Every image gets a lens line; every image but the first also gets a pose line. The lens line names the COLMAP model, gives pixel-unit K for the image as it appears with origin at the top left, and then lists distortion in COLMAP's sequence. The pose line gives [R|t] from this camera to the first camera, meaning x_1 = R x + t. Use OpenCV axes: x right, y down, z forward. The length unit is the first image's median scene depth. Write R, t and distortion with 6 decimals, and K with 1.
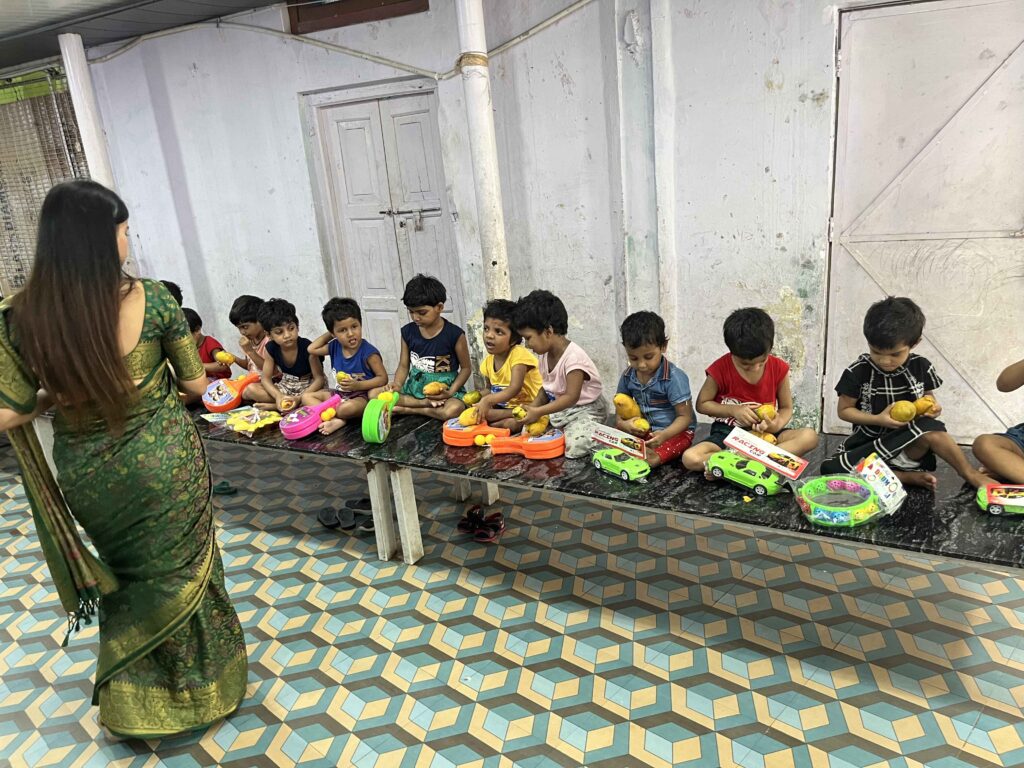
lens RADIAL K [[773.6, 0, 503.8], [0, 773.6, 385.0], [0, 0, 1]] dist [0.056551, -0.089707]
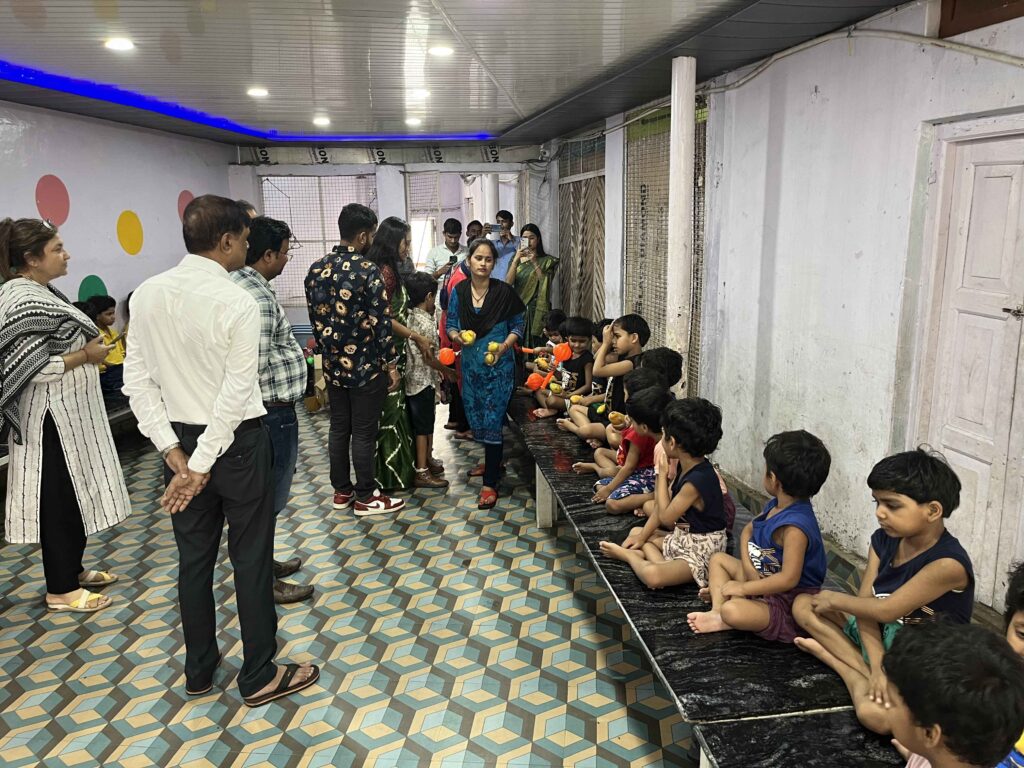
lens RADIAL K [[773.6, 0, 519.5], [0, 773.6, 385.8], [0, 0, 1]] dist [0.056551, -0.089707]
pose [[0.616508, 0.247557, -0.747418, 0.111305], [-0.268044, 0.958572, 0.096399, -0.156668], [0.740318, 0.140910, 0.657323, 0.405296]]
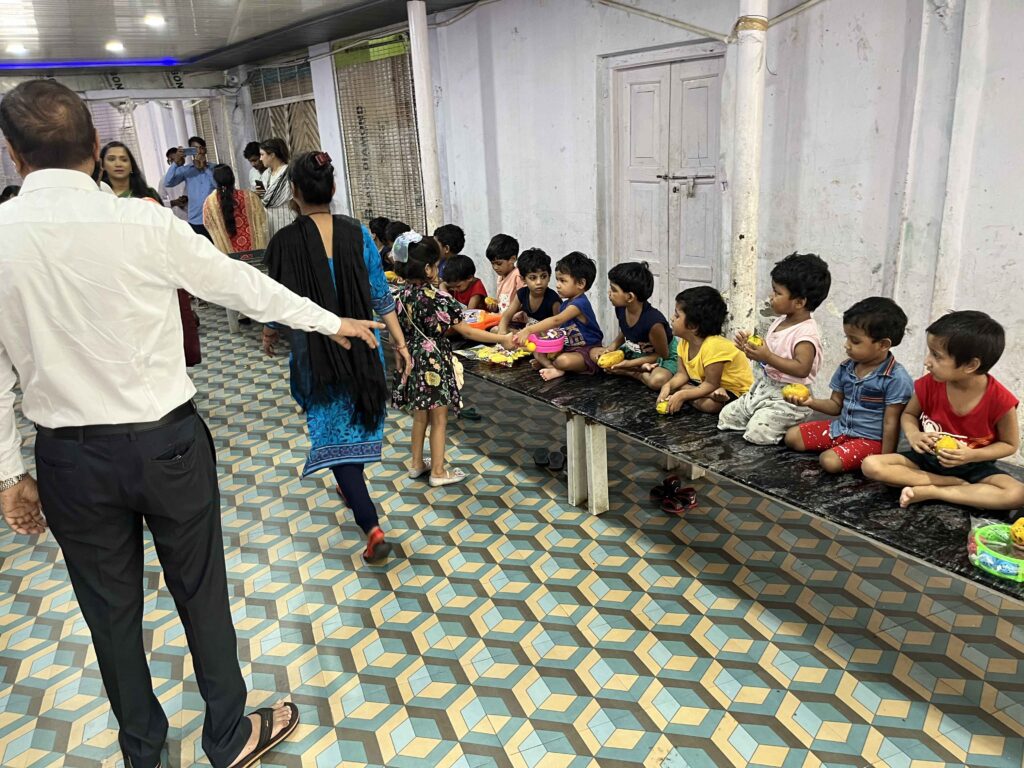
lens RADIAL K [[773.6, 0, 506.1], [0, 773.6, 384.8], [0, 0, 1]] dist [0.056551, -0.089707]
pose [[0.902477, 0.174102, -0.393984, 0.143576], [-0.154081, 0.984636, 0.082167, -0.010596], [0.402236, -0.013449, 0.915437, -0.011379]]
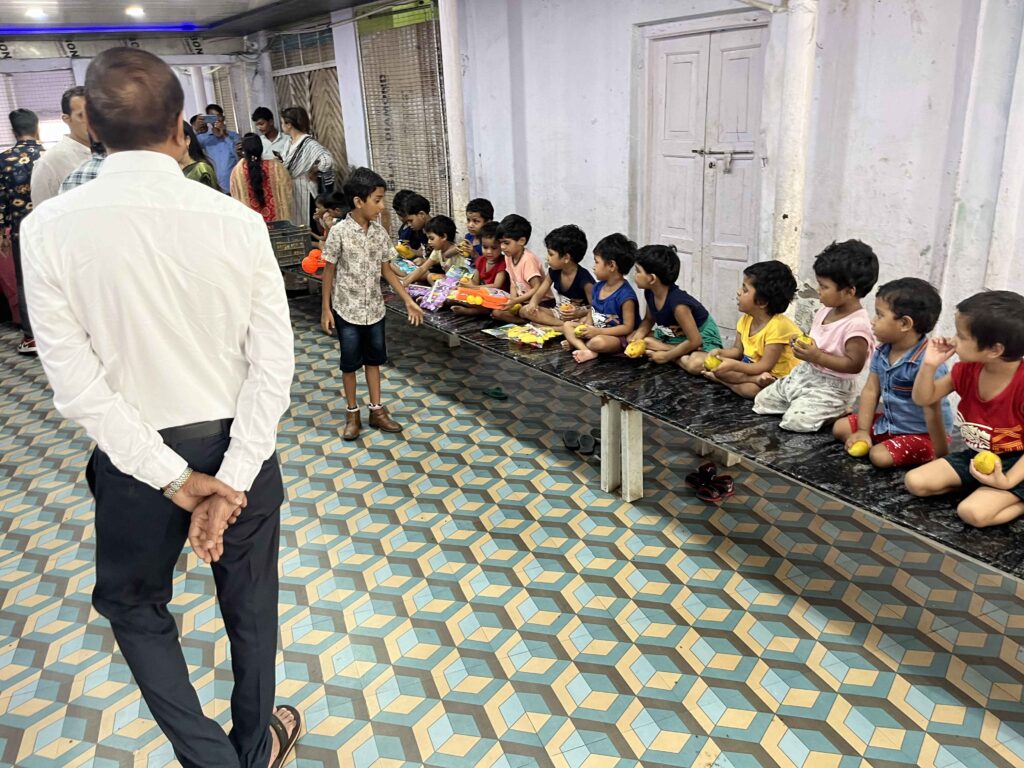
lens RADIAL K [[773.6, 0, 505.3], [0, 773.6, 378.0], [0, 0, 1]] dist [0.056551, -0.089707]
pose [[0.893645, 0.197822, -0.402822, 0.107210], [-0.165747, 0.979629, 0.113382, -0.018370], [0.417046, -0.034556, 0.908228, 0.000932]]
